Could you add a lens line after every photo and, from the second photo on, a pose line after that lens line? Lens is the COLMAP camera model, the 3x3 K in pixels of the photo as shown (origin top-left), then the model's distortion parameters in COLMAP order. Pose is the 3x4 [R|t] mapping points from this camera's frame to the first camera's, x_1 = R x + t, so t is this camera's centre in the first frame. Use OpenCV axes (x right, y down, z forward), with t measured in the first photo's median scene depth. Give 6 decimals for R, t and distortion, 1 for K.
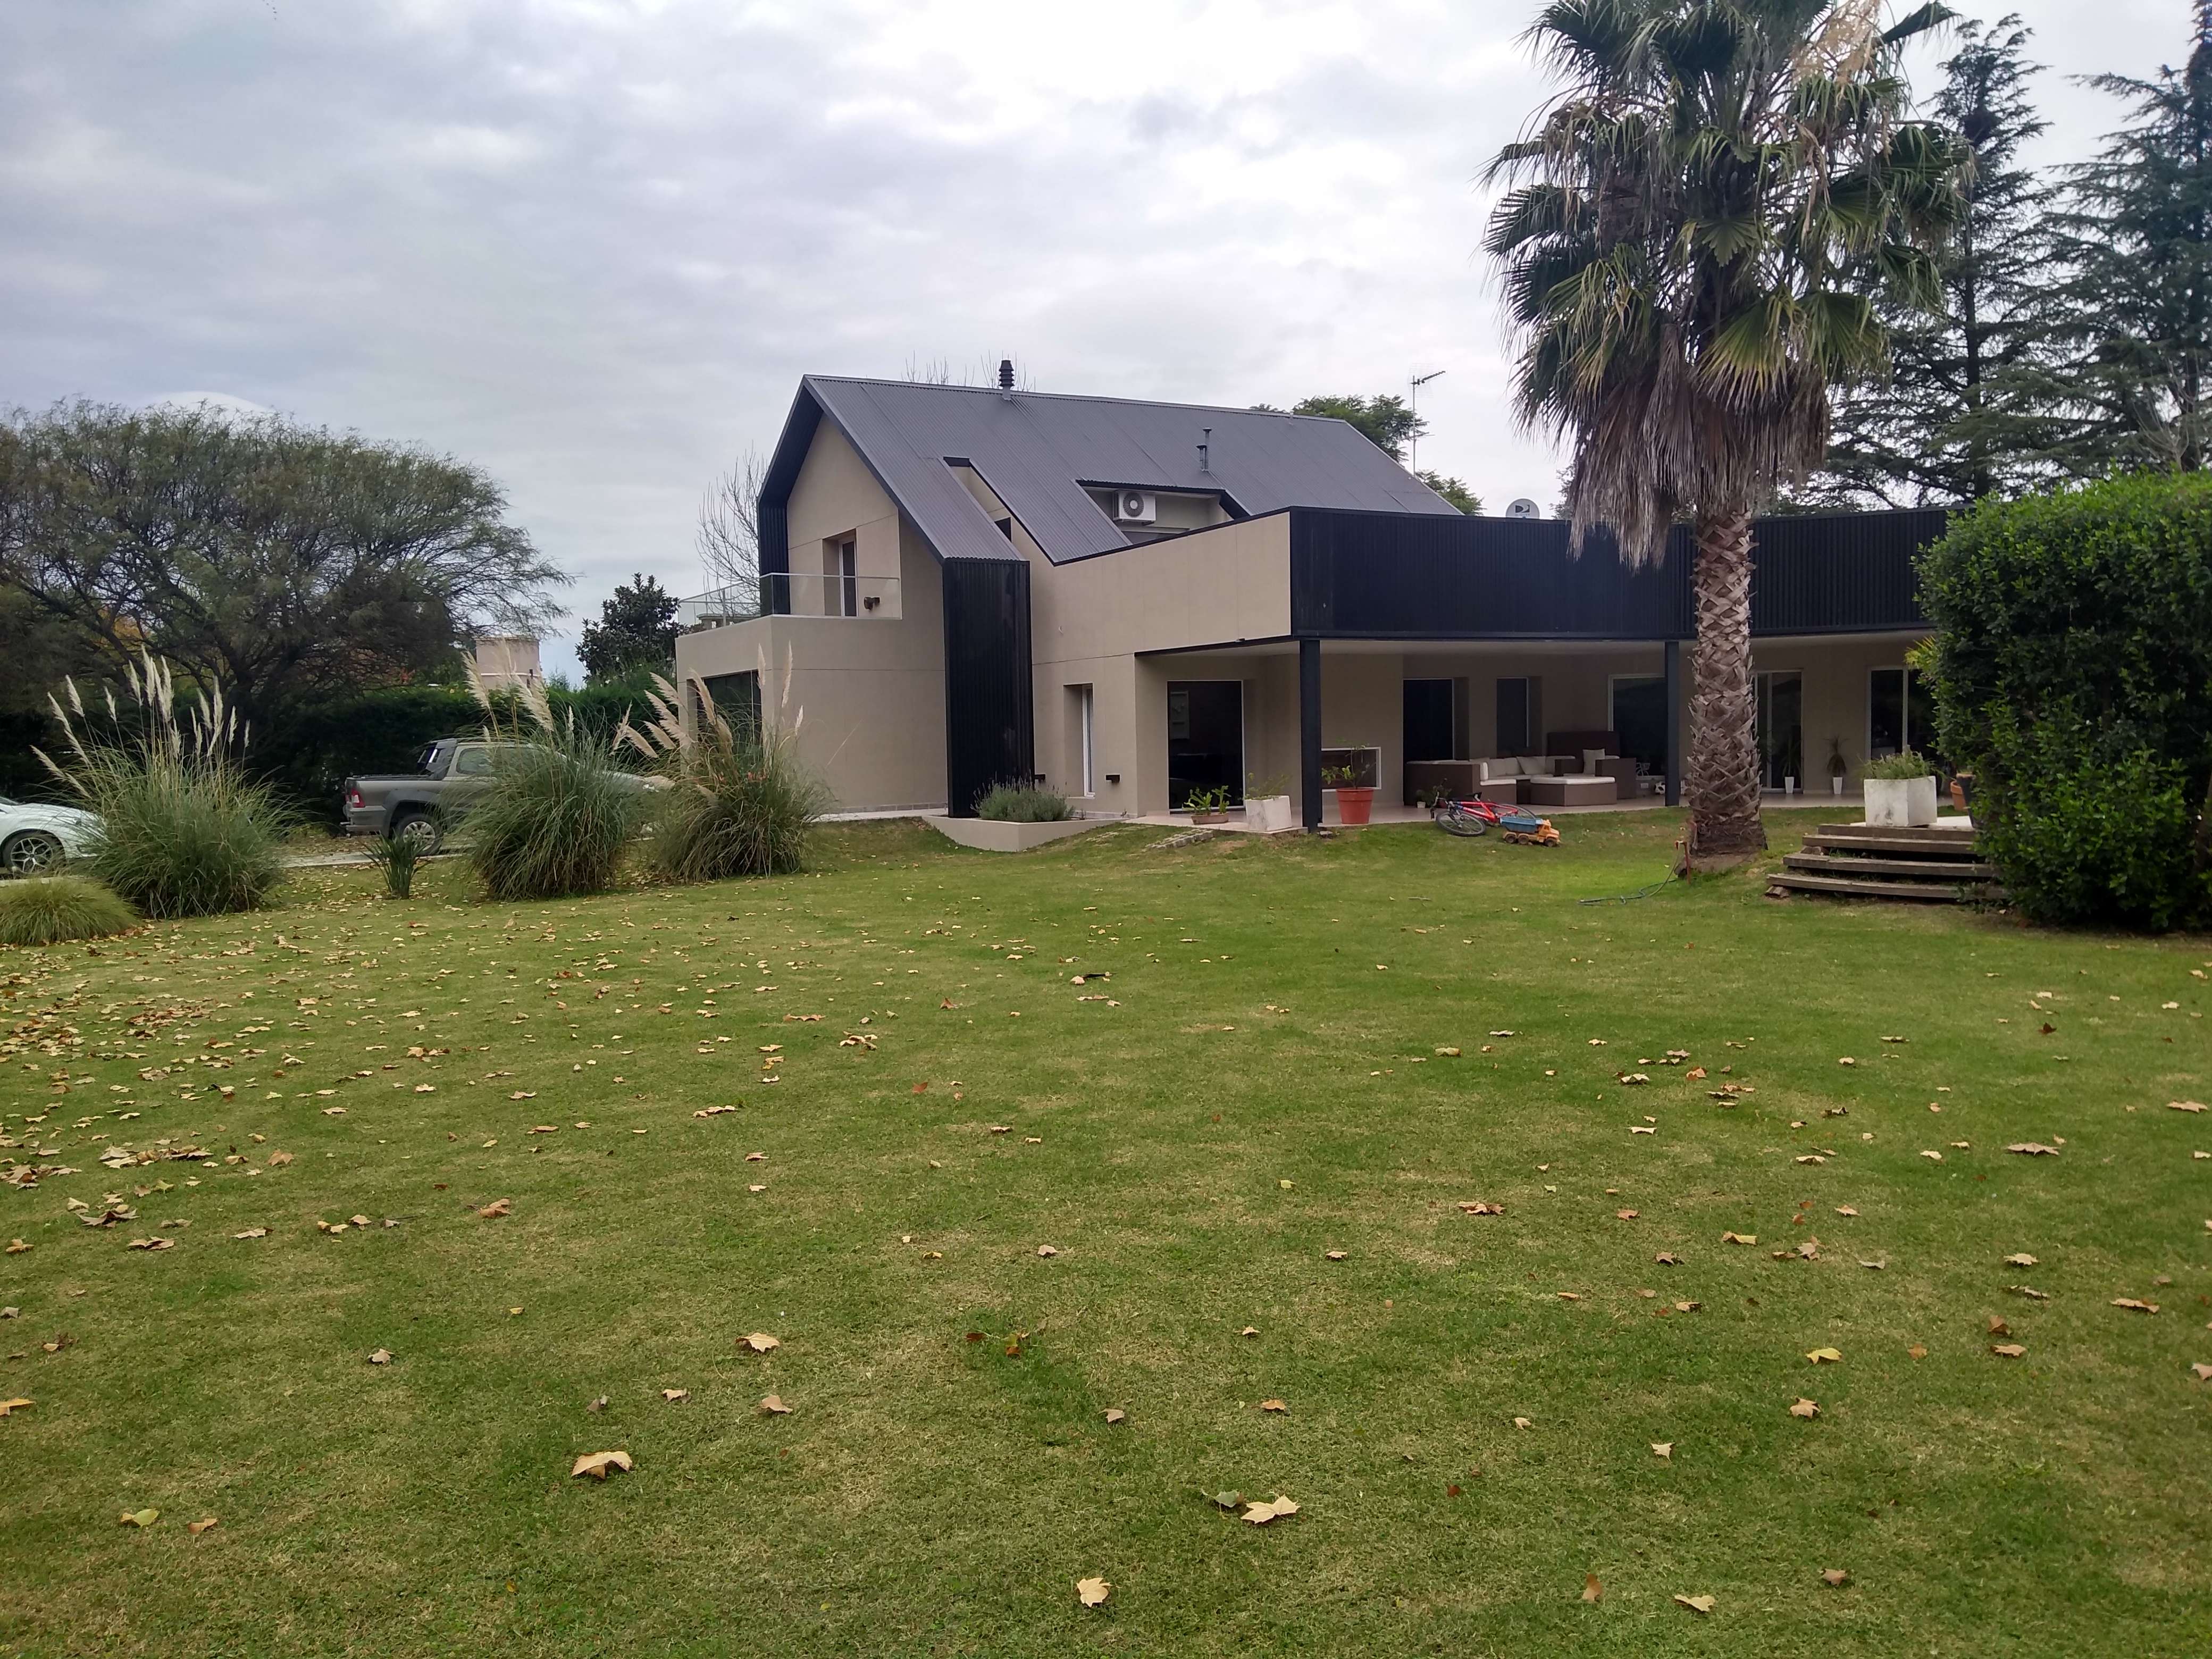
lens RADIAL K [[1722.8, 0, 1143.5], [0, 1722.8, 833.6], [0, 0, 1]] dist [0.032976, -0.022307]
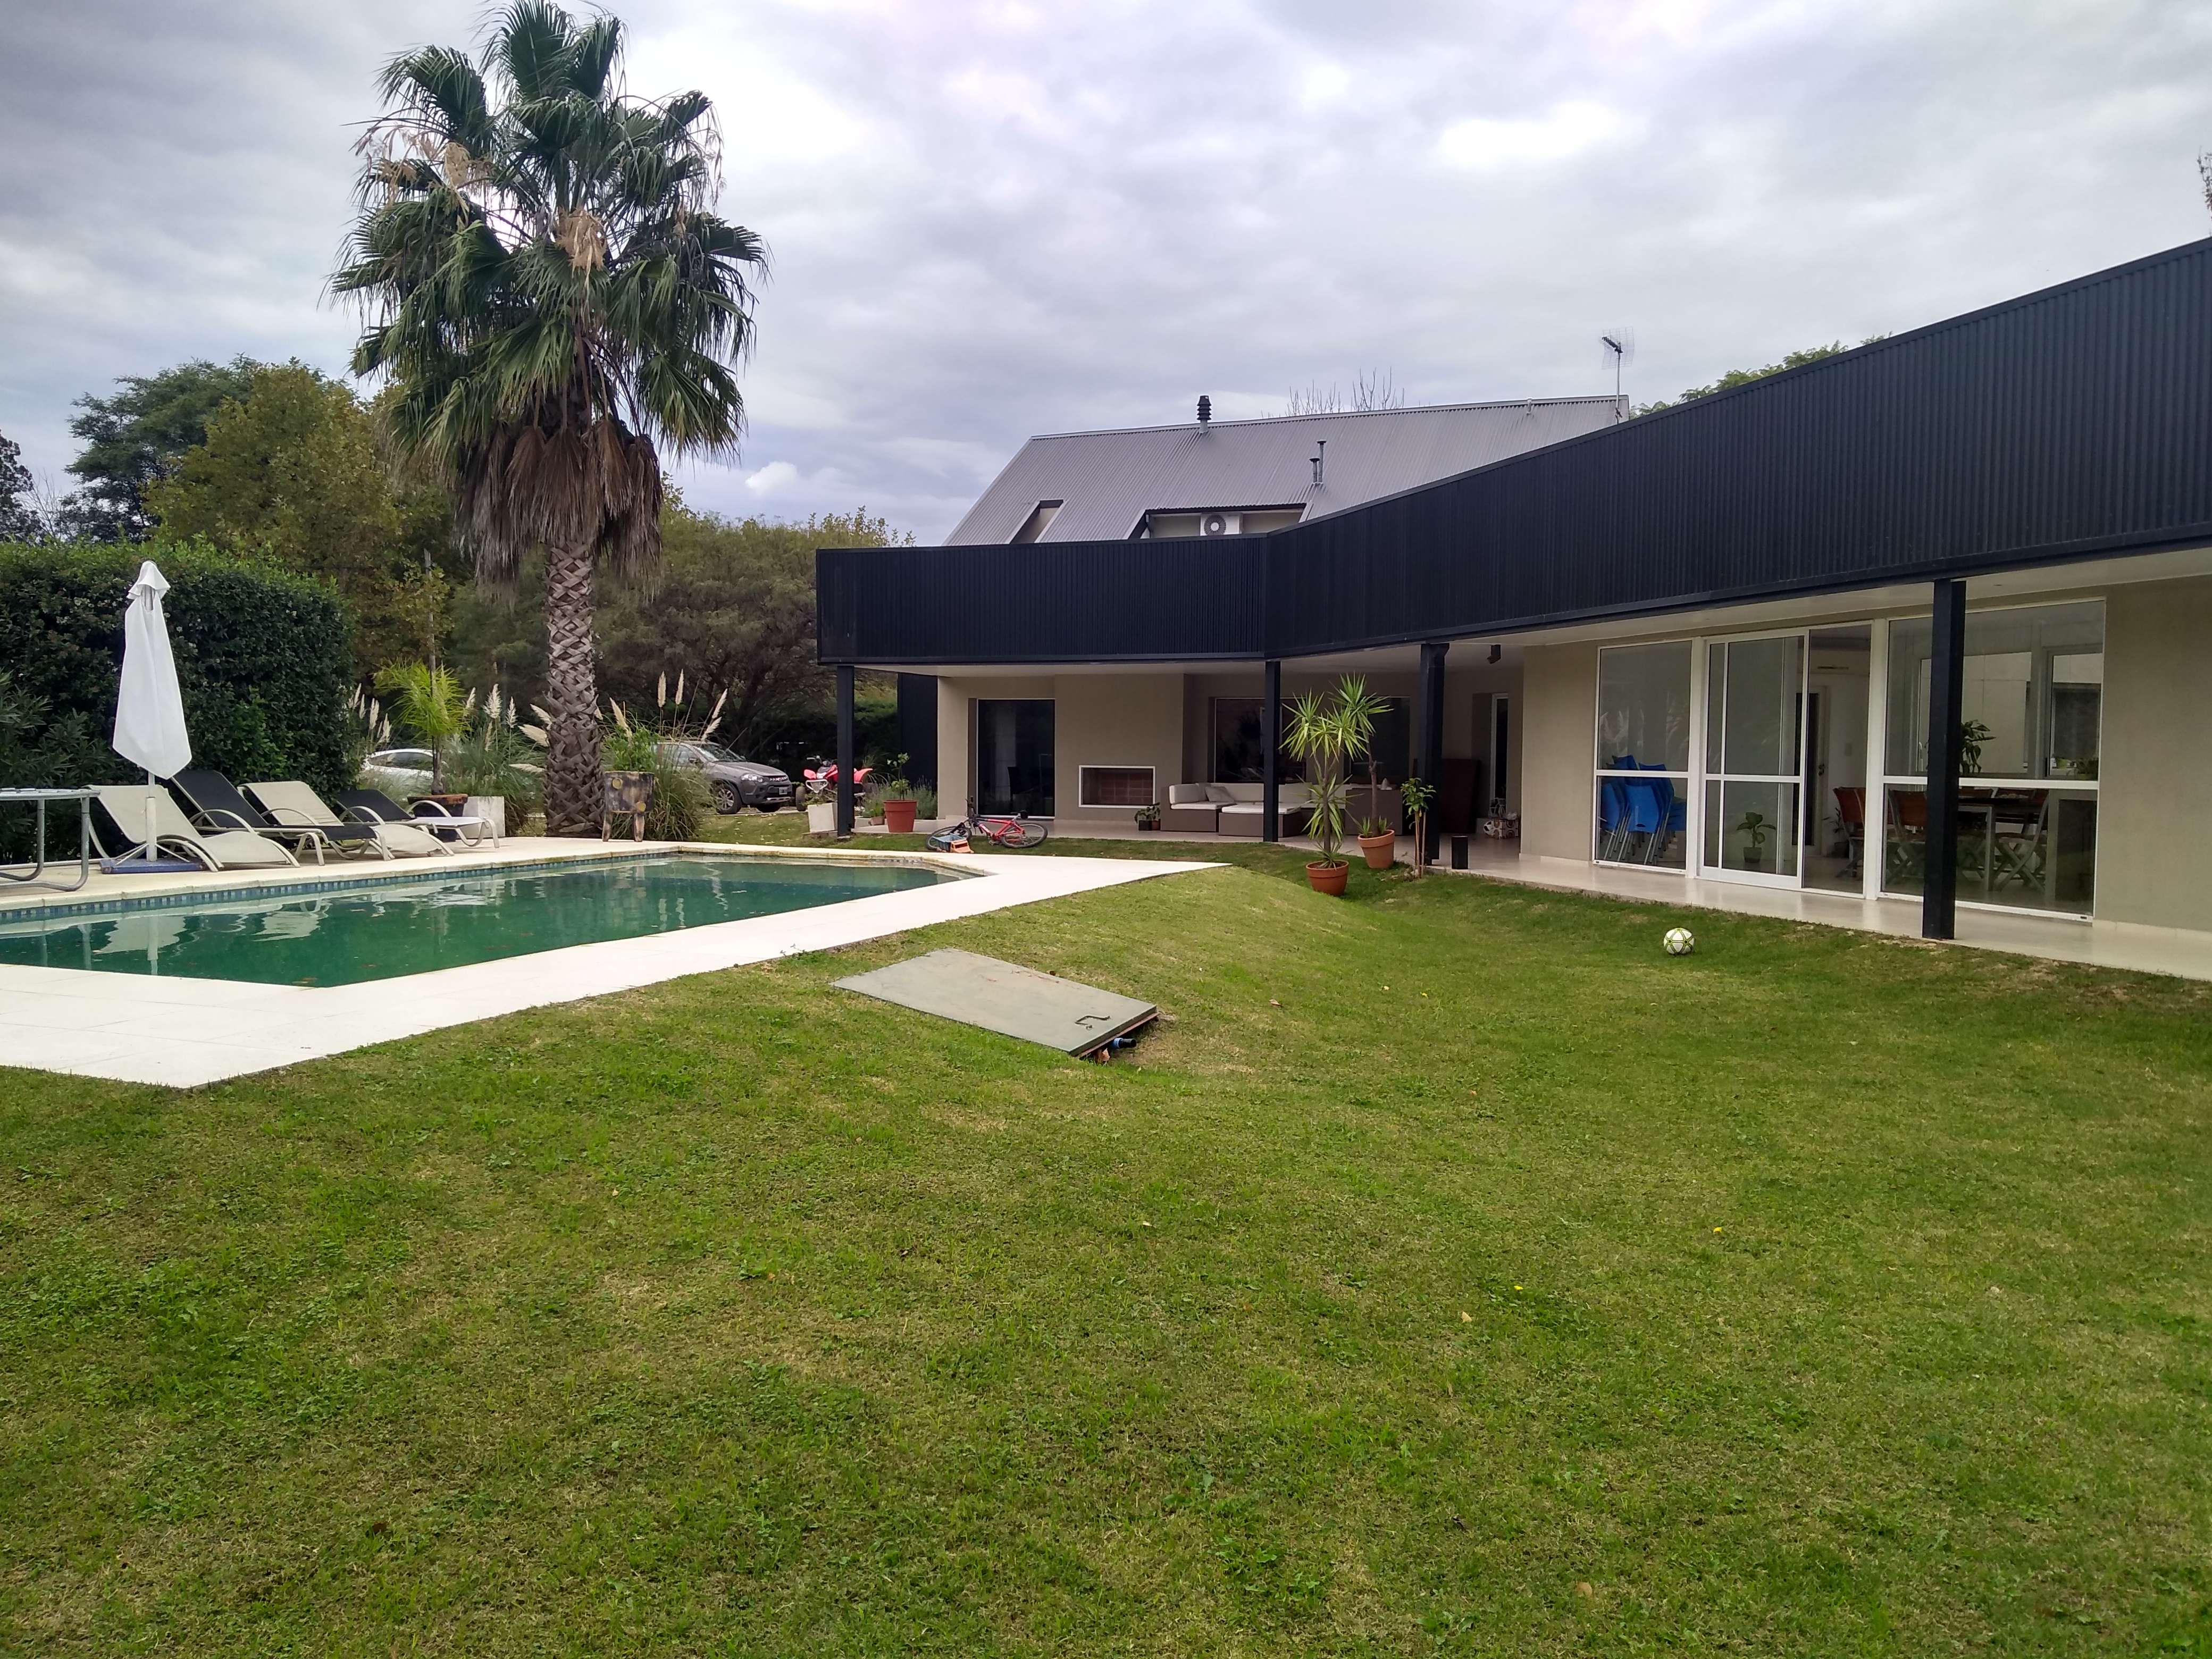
lens RADIAL K [[1722.8, 0, 1089.4], [0, 1722.8, 838.5], [0, 0, 1]] dist [0.032976, -0.022307]
pose [[0.633100, 0.070352, -0.770867, 0.720835], [-0.069971, 0.996986, 0.033523, -0.031900], [0.770901, 0.032715, 0.636114, 0.277021]]
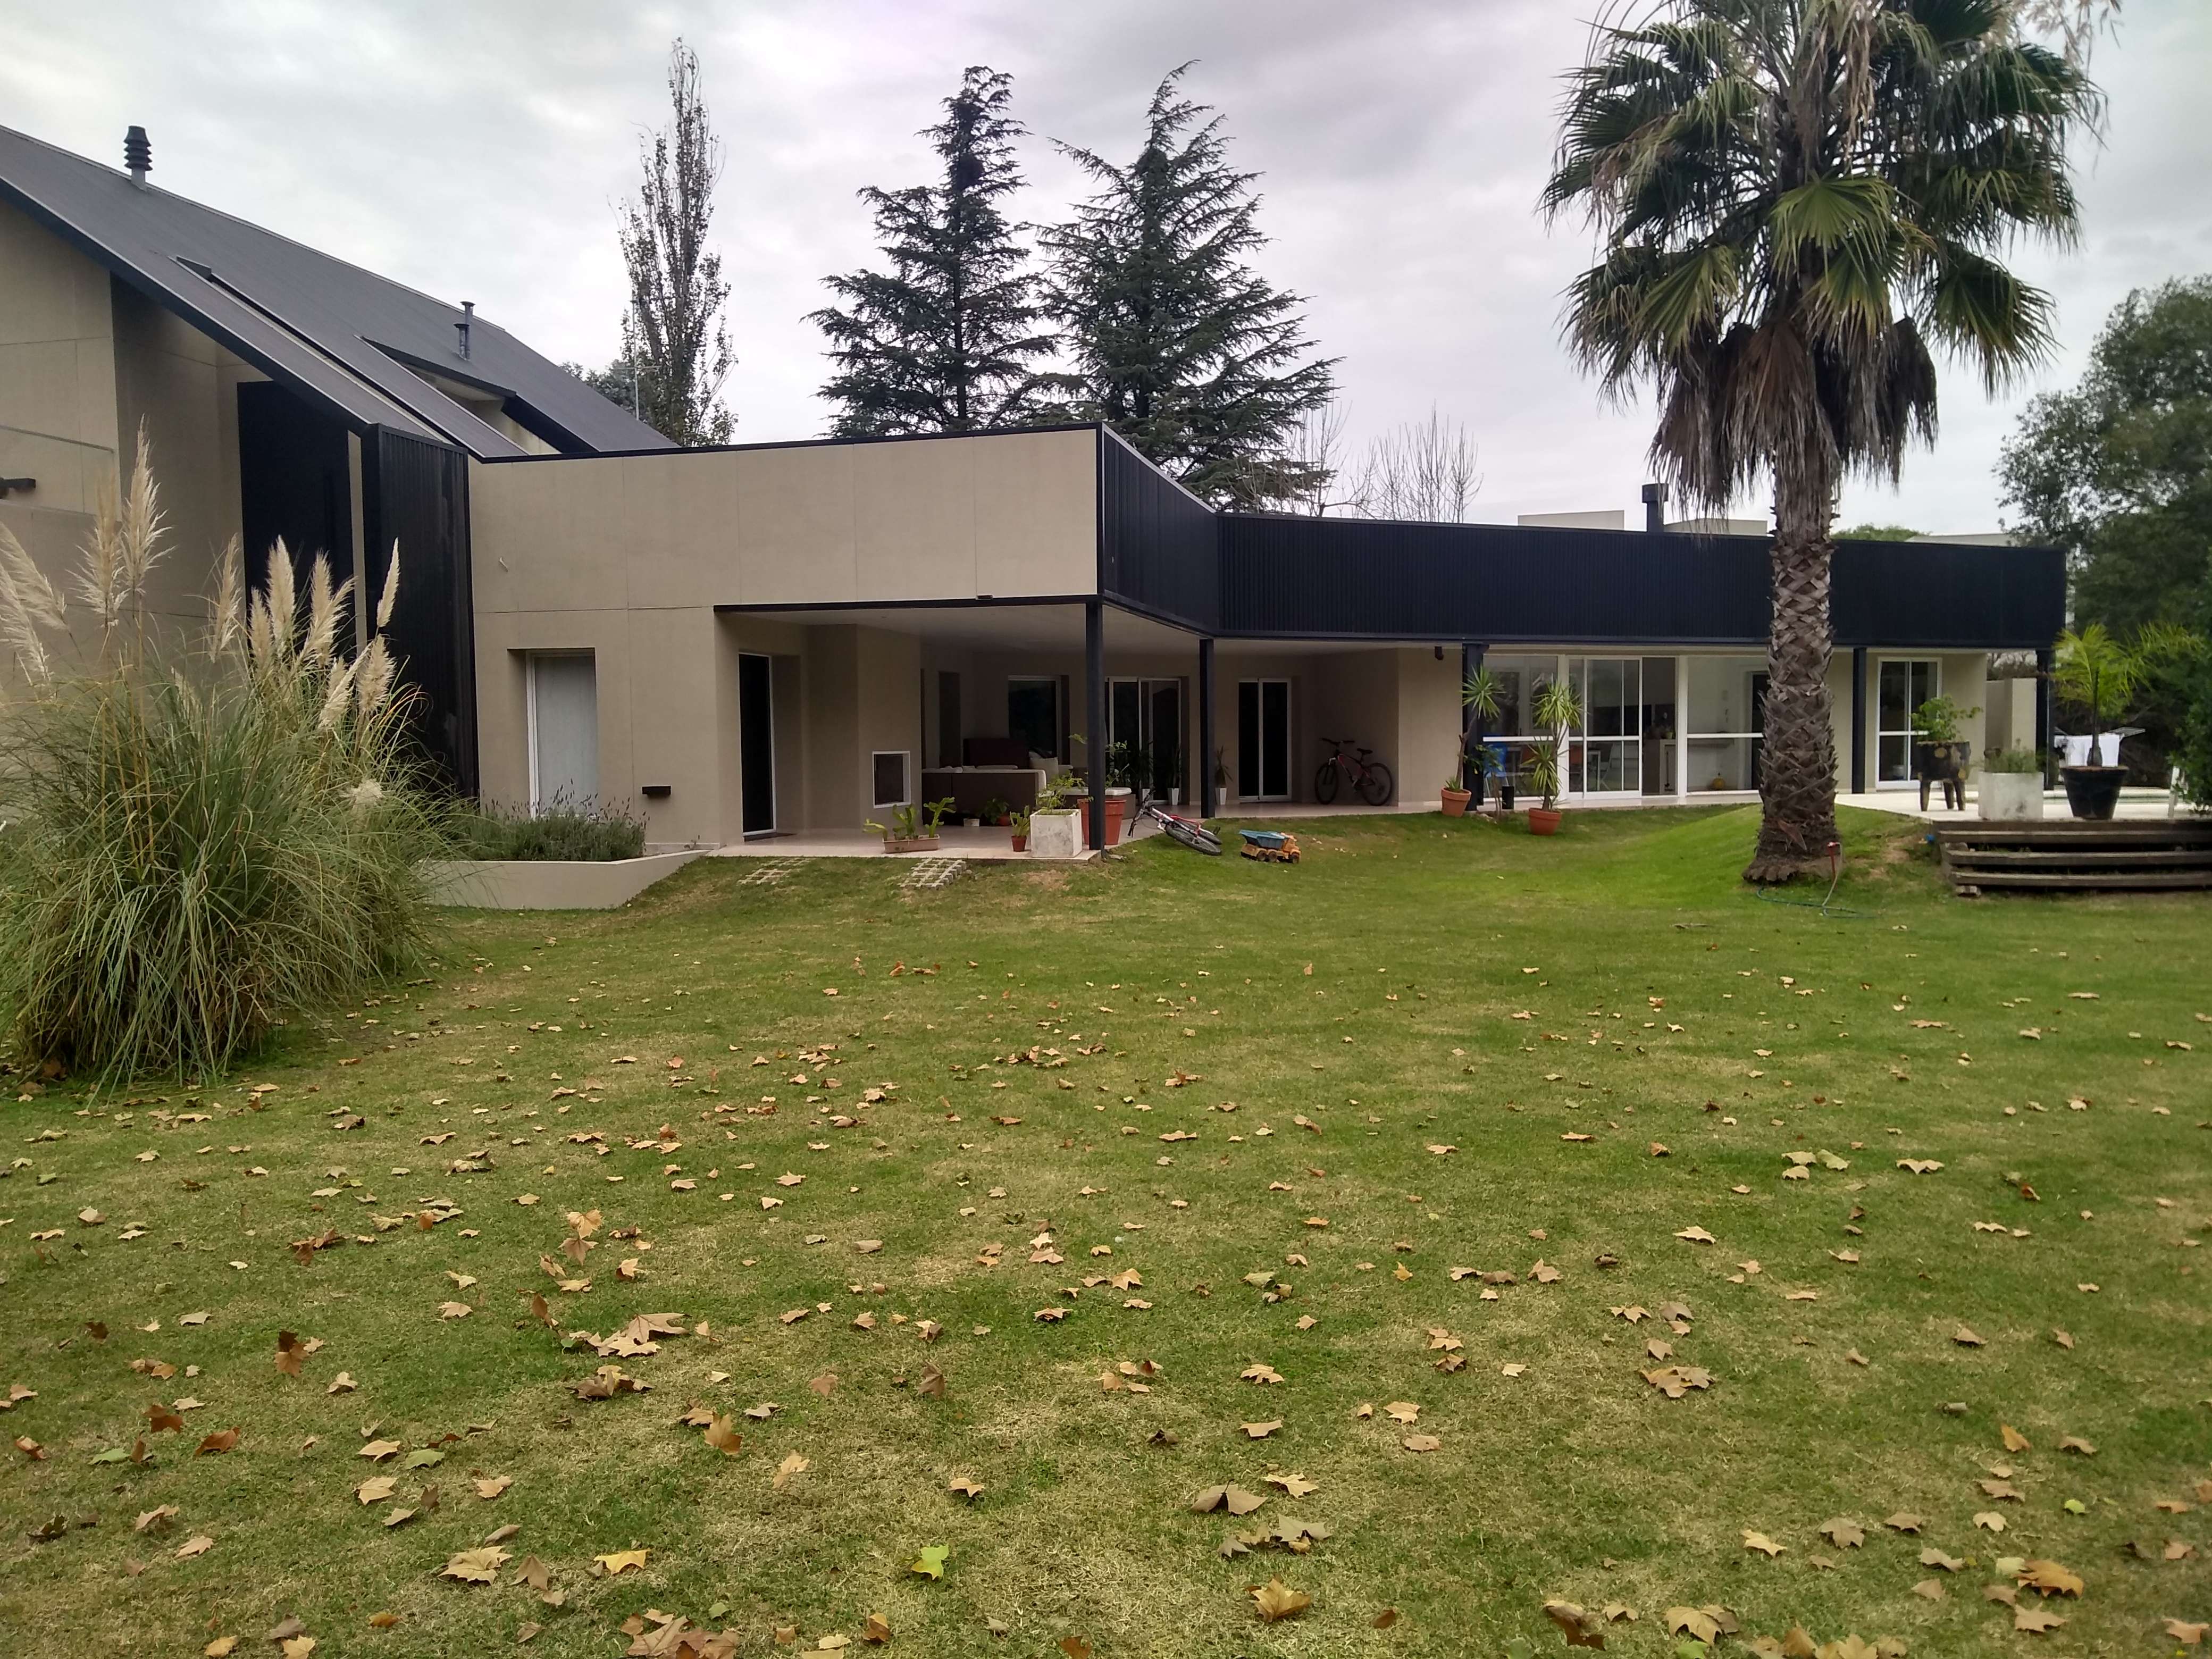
lens RADIAL K [[1722.8, 0, 1108.4], [0, 1722.8, 829.7], [0, 0, 1]] dist [0.032976, -0.022307]
pose [[0.678924, -0.021386, 0.733897, -0.308363], [0.036507, 0.999323, -0.004652, -0.006013], [-0.733300, 0.029951, 0.679245, 0.328998]]
